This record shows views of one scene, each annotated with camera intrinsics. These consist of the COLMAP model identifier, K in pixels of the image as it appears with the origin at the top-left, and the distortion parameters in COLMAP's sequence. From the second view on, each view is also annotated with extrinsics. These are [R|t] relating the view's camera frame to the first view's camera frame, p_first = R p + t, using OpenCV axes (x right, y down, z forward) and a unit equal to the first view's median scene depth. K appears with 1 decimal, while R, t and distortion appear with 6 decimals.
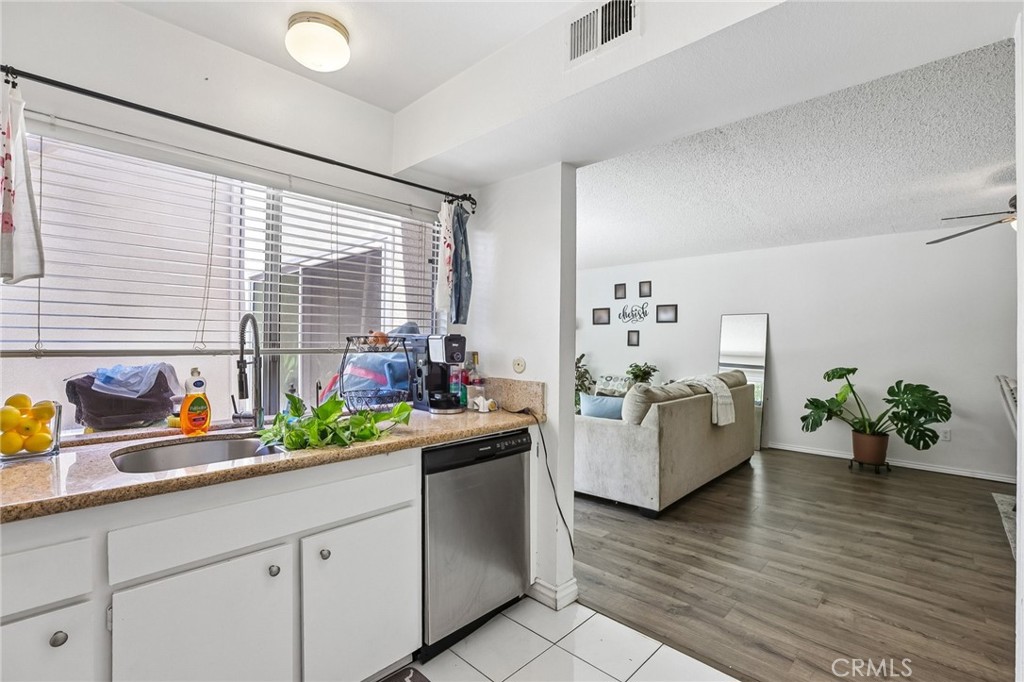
lens RADIAL K [[452.2, 0, 514.9], [0, 452.2, 343.3], [0, 0, 1]] dist [-0.002904, 0.001018]
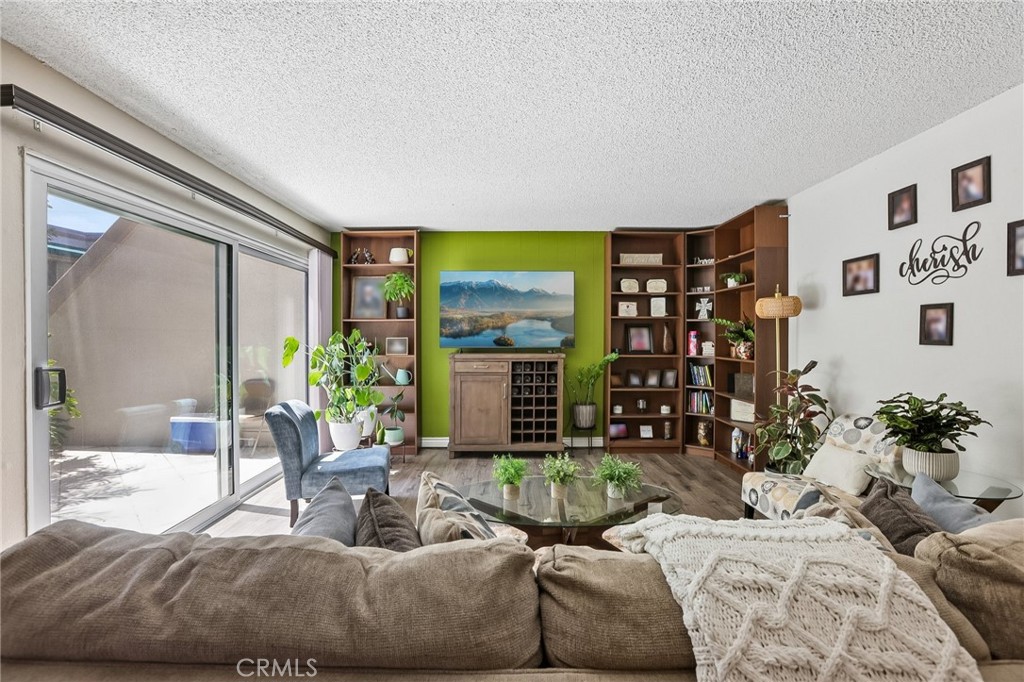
lens RADIAL K [[452.2, 0, 521.8], [0, 452.2, 340.3], [0, 0, 1]] dist [-0.002904, 0.001018]
pose [[0.727863, 0.002763, -0.685718, 0.269098], [-0.001169, 0.999995, 0.002788, 0.001515], [0.685722, -0.001227, 0.727862, 0.491289]]
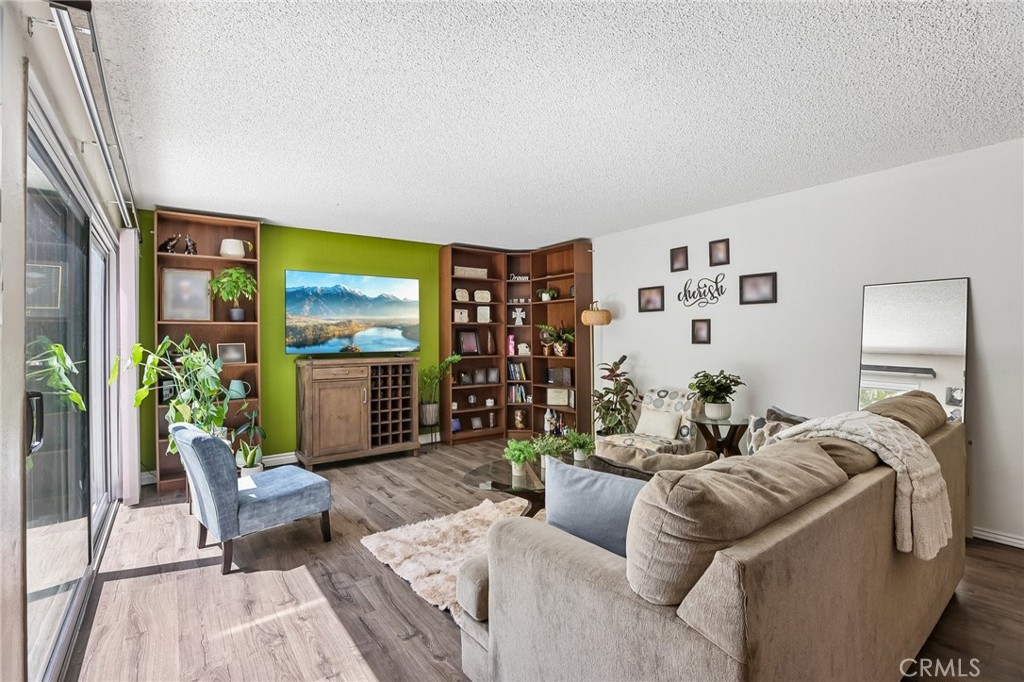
lens RADIAL K [[452.2, 0, 513.0], [0, 452.2, 338.4], [0, 0, 1]] dist [-0.002904, 0.001018]
pose [[0.986024, -0.011535, -0.166205, 0.106767], [0.010569, 0.999922, -0.006700, 0.000619], [0.166269, 0.004849, 0.986069, 0.330330]]
